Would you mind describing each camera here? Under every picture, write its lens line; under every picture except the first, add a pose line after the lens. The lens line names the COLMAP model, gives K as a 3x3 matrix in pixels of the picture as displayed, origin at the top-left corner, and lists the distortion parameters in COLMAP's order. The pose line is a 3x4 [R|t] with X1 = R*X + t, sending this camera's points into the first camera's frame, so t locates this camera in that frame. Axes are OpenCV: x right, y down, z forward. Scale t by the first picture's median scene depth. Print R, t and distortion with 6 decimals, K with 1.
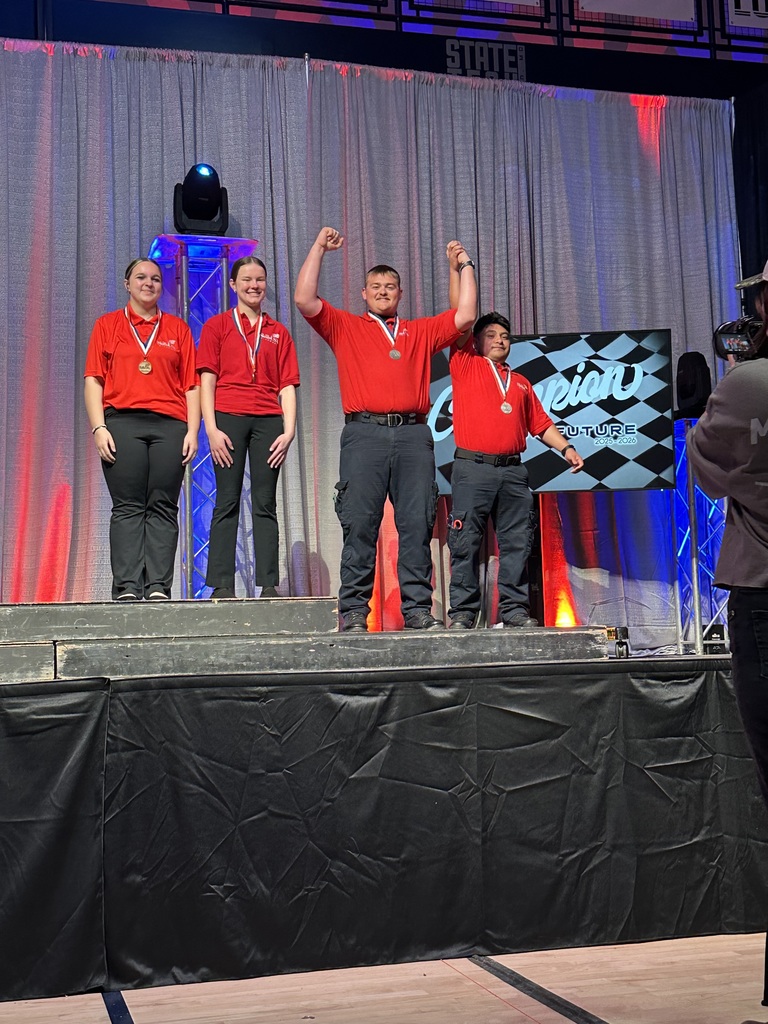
lens RADIAL K [[1393.5, 0, 384.0], [0, 1393.5, 512.0], [0, 0, 1]] dist [0.180785, -0.356443]
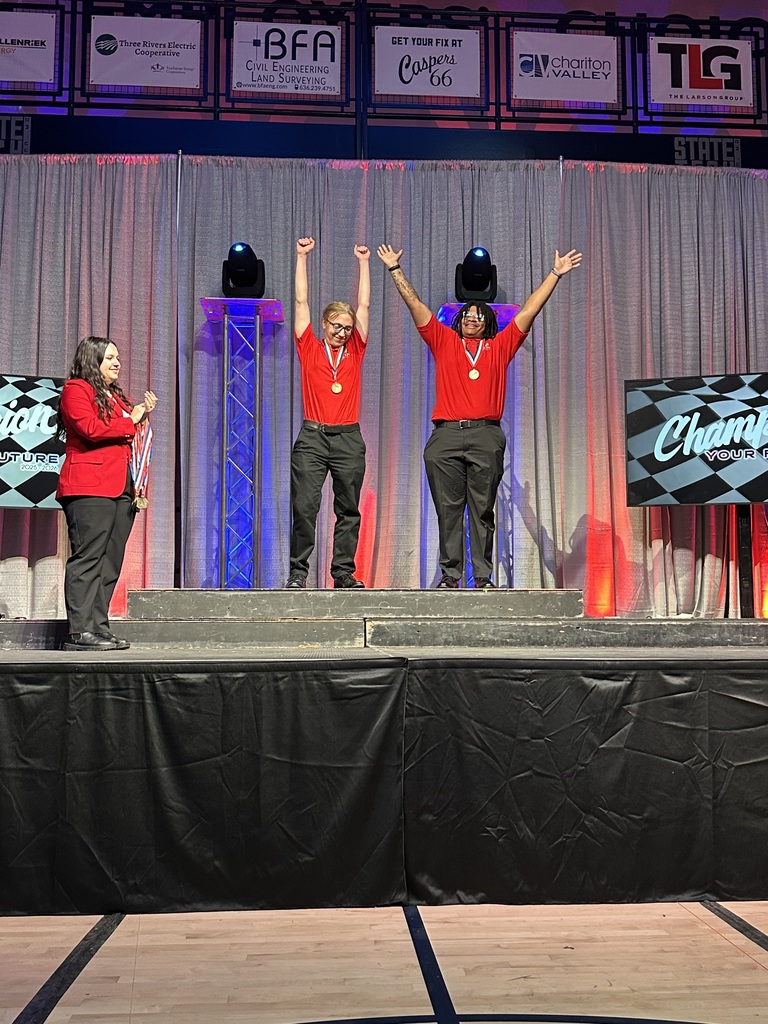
lens RADIAL K [[1055.7, 0, 394.3], [0, 1055.7, 512.5], [0, 0, 1]] dist [0.192770, -0.408764]
pose [[0.980240, 0.009583, -0.197580, -0.011737], [-0.008510, 0.999944, 0.006280, -0.013107], [0.197629, -0.004475, 0.980267, 0.033989]]
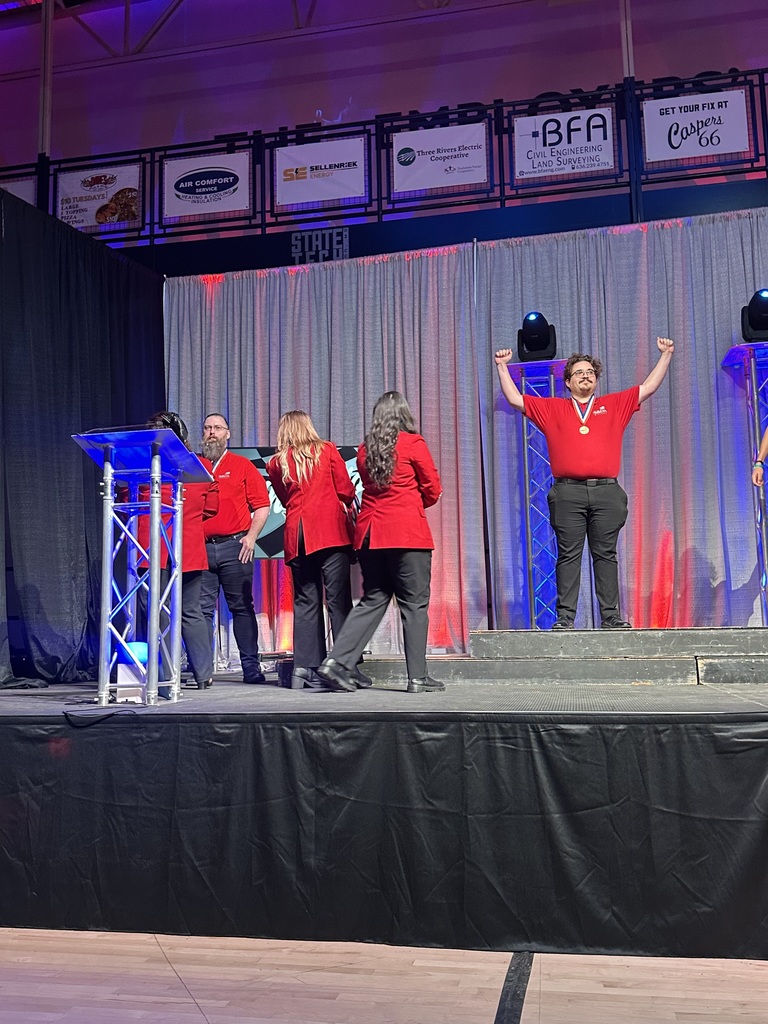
lens RADIAL K [[921.5, 0, 384.0], [0, 921.5, 512.0], [0, 0, 1]] dist [0.173610, -0.366413]
pose [[0.894803, -0.046820, -0.444000, -0.091796], [0.039034, 0.998882, -0.026667, -0.034511], [0.444752, 0.006530, 0.895630, 0.049883]]
